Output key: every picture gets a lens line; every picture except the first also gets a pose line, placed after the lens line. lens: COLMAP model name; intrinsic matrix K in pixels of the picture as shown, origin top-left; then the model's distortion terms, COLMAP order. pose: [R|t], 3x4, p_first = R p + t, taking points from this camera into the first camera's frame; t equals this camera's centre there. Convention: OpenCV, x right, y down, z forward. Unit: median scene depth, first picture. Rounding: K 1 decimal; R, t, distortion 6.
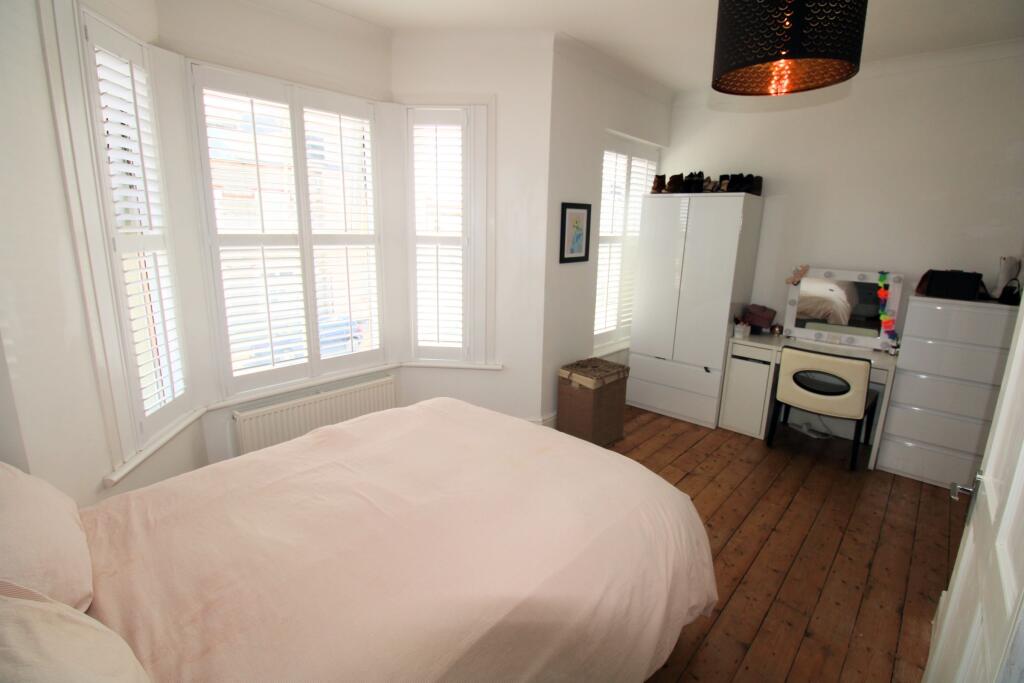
lens RADIAL K [[477.7, 0, 517.2], [0, 477.7, 338.7], [0, 0, 1]] dist [-0.007166, -0.006893]
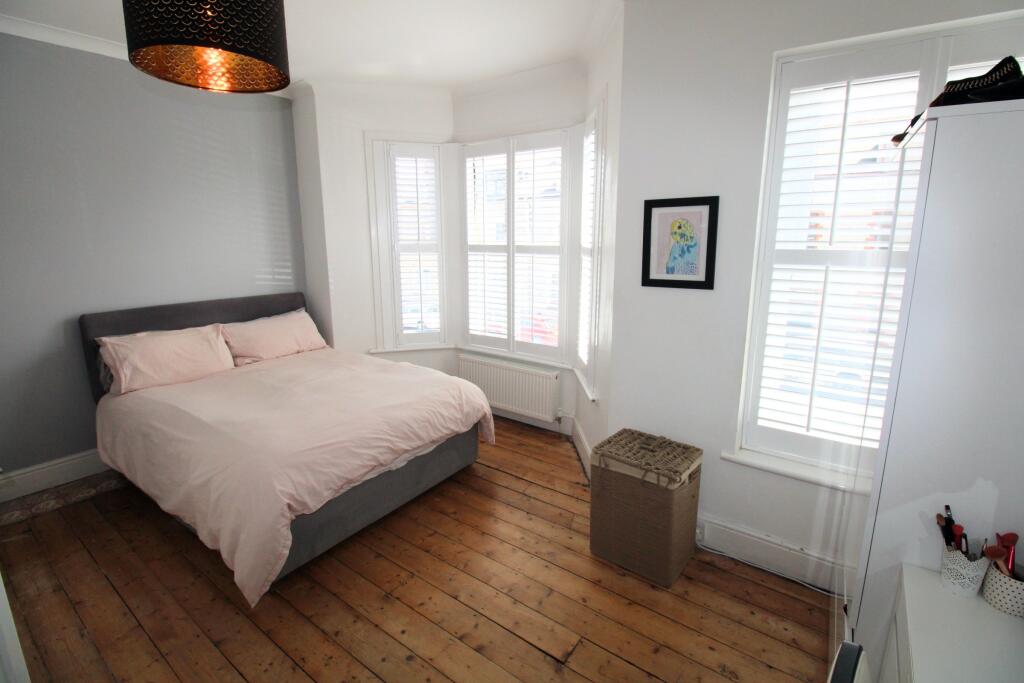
lens RADIAL K [[477.7, 0, 518.0], [0, 477.7, 335.2], [0, 0, 1]] dist [-0.007166, -0.006893]
pose [[0.097943, 0.179677, -0.978838, 0.905687], [-0.225047, 0.962087, 0.154084, -0.180001], [0.969413, 0.205193, 0.134665, 0.860293]]
